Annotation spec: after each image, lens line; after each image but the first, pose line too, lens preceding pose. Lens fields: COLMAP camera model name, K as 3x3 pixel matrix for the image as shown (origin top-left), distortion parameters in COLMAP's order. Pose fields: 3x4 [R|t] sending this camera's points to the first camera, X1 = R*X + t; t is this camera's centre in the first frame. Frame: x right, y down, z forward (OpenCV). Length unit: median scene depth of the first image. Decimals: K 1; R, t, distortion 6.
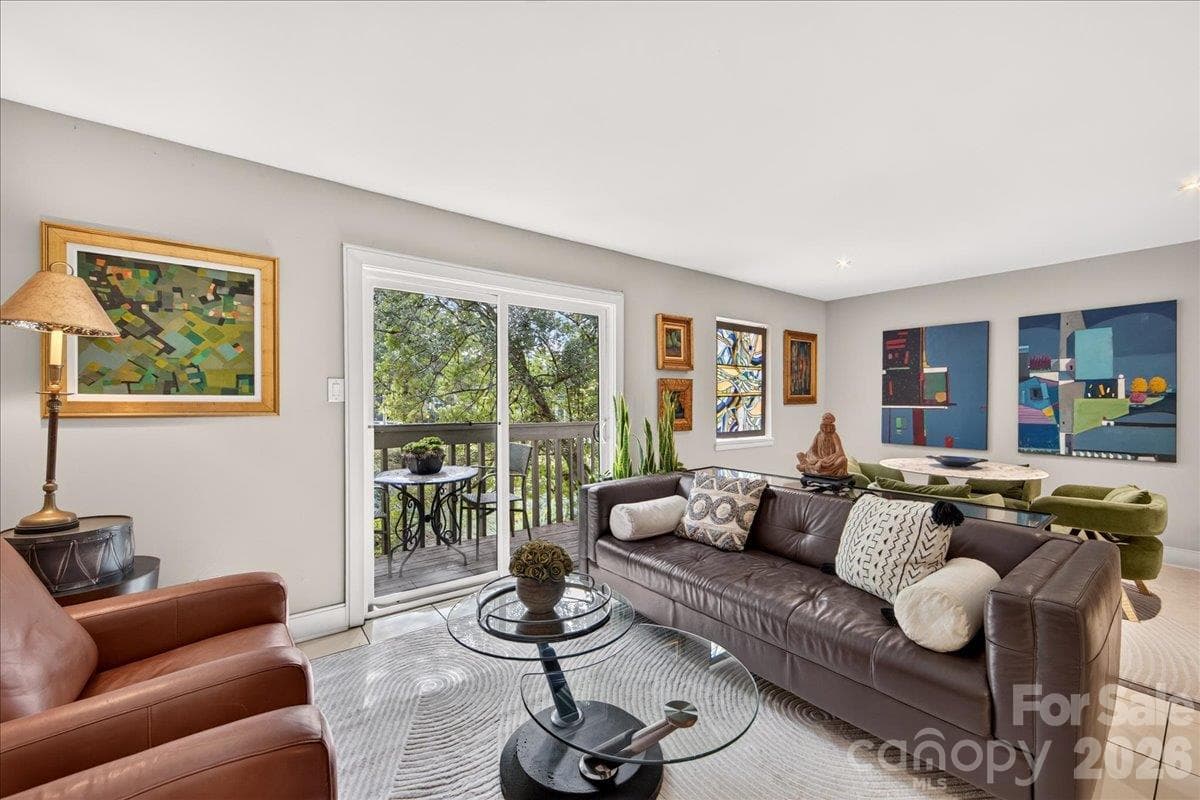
lens RADIAL K [[472.0, 0, 599.2], [0, 472.0, 401.2], [0, 0, 1]] dist [0.000034, -0.000018]
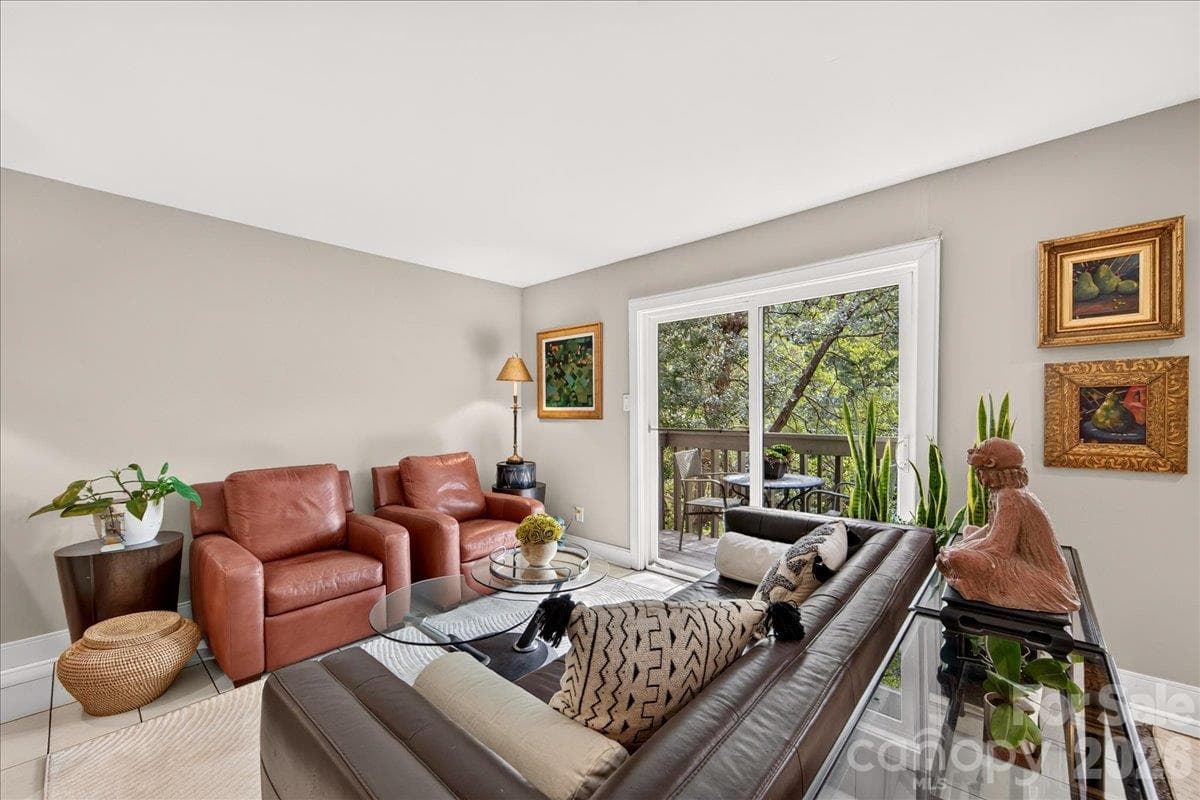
lens RADIAL K [[472.0, 0, 598.7], [0, 472.0, 410.7], [0, 0, 1]] dist [0.000034, -0.000018]
pose [[0.199689, 0.003842, -0.979852, 0.936134], [0.010872, 0.999922, 0.006136, -0.008545], [0.979799, -0.011878, 0.199632, 0.681096]]
